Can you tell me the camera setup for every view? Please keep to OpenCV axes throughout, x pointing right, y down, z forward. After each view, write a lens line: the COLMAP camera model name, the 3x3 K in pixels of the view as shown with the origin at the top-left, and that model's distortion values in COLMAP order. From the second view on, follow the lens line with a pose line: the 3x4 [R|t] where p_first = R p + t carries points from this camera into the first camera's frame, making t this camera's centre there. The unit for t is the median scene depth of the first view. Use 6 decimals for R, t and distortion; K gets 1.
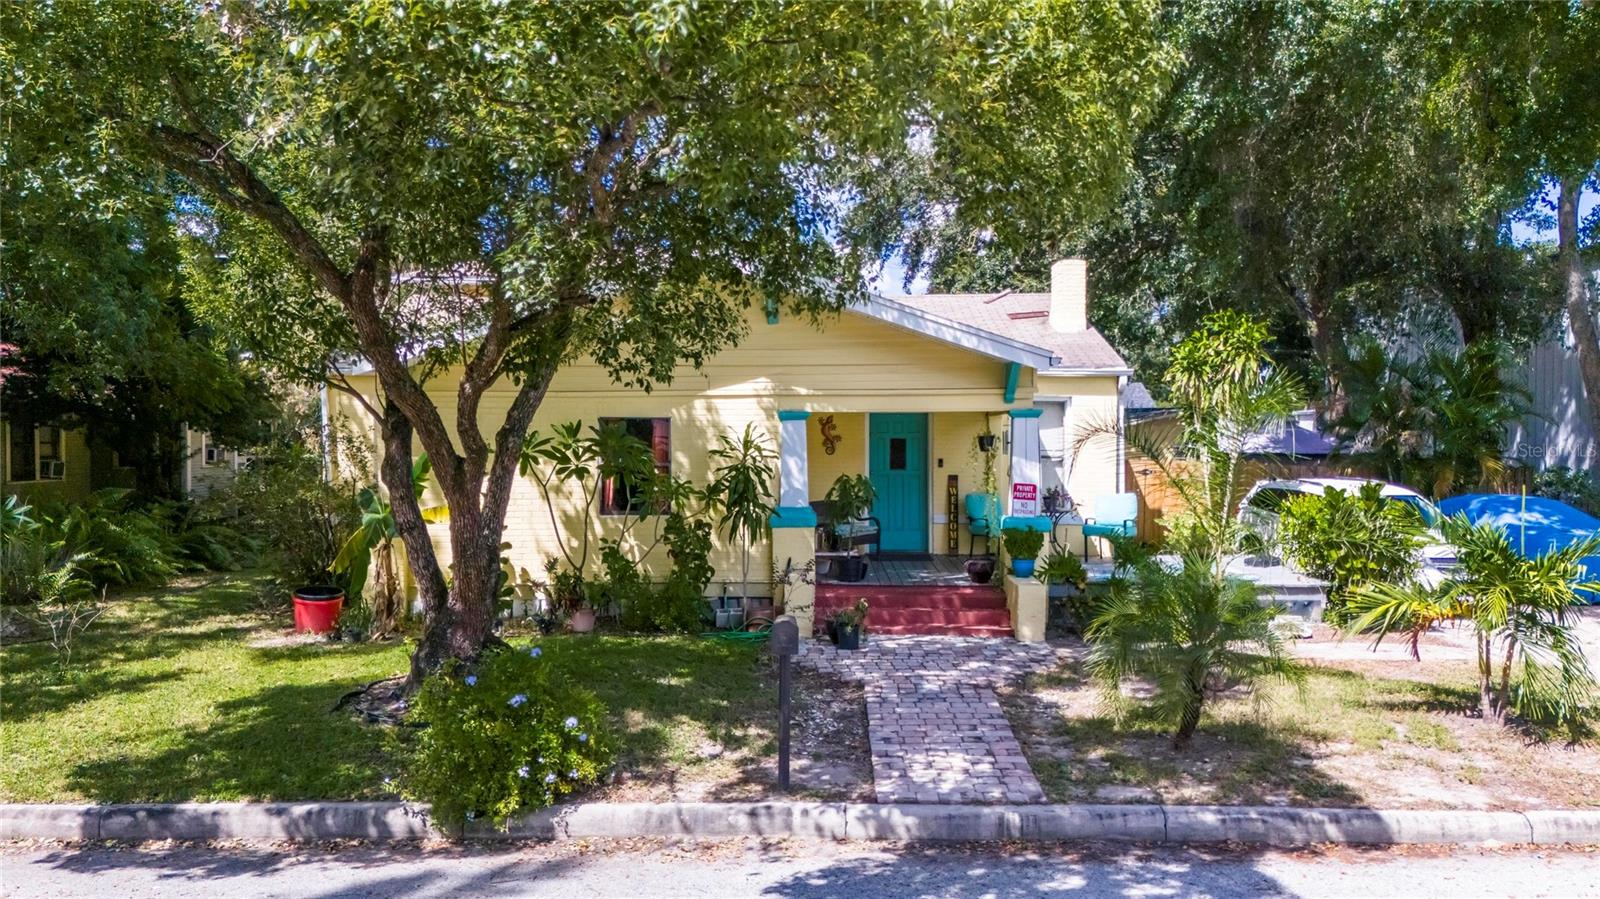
lens RADIAL K [[1124.0, 0, 801.9], [0, 1124.0, 451.3], [0, 0, 1]] dist [0.031798, -0.019240]
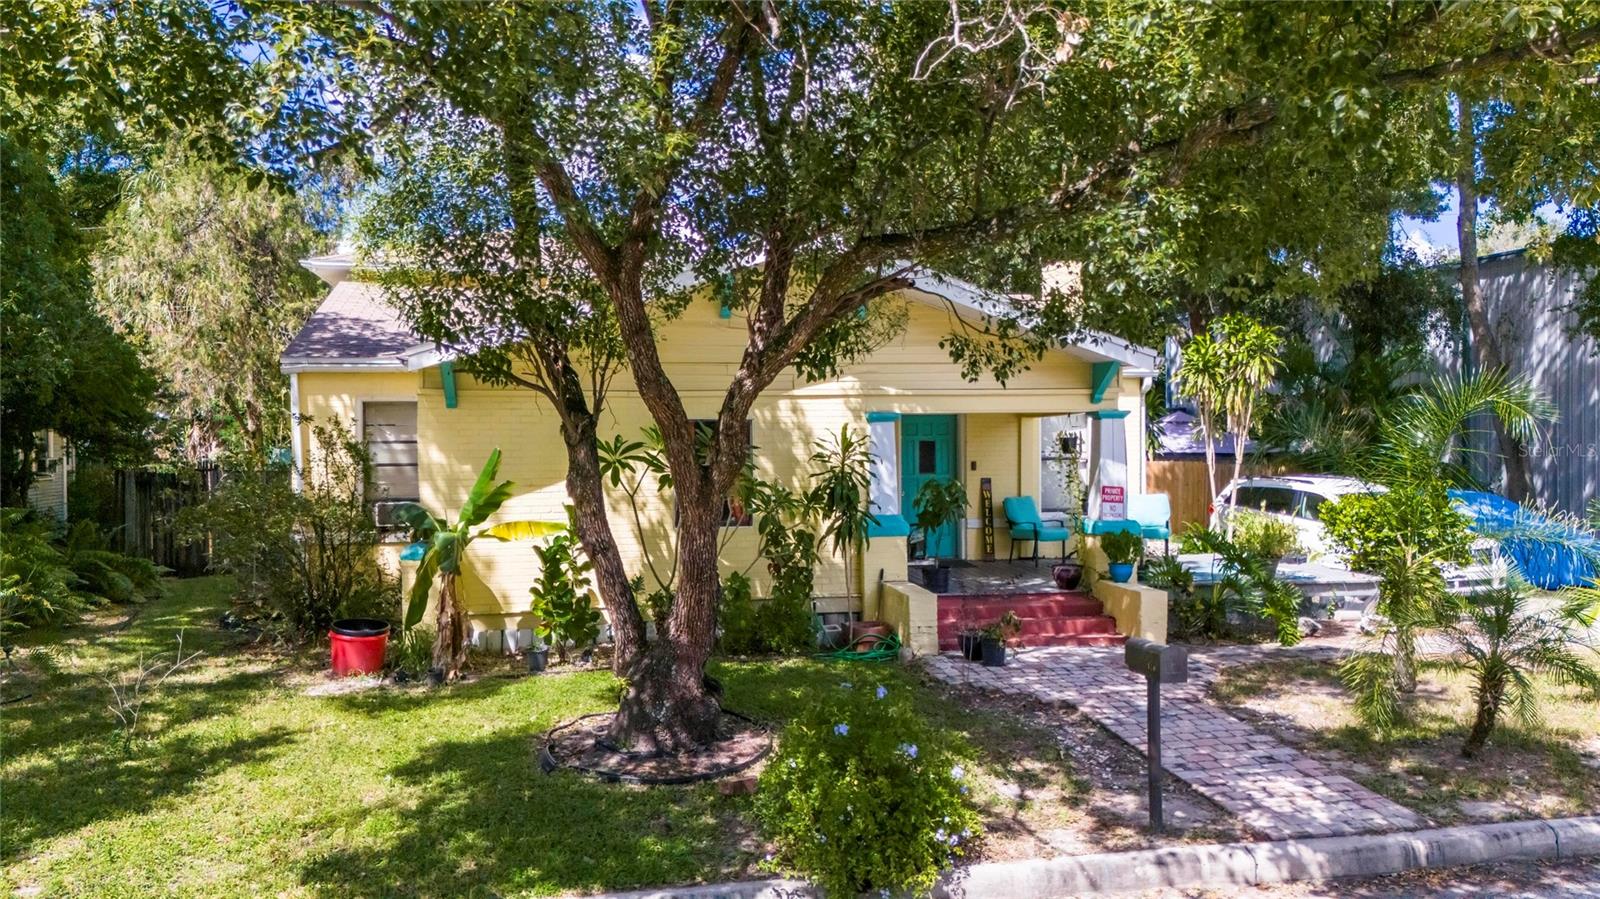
lens RADIAL K [[1124.0, 0, 798.1], [0, 1124.0, 441.5], [0, 0, 1]] dist [0.031798, -0.019240]
pose [[0.979052, -0.006565, 0.203506, -0.450243], [0.008835, 0.999908, -0.010250, -0.003888], [-0.203421, 0.011833, 0.979020, 0.162344]]
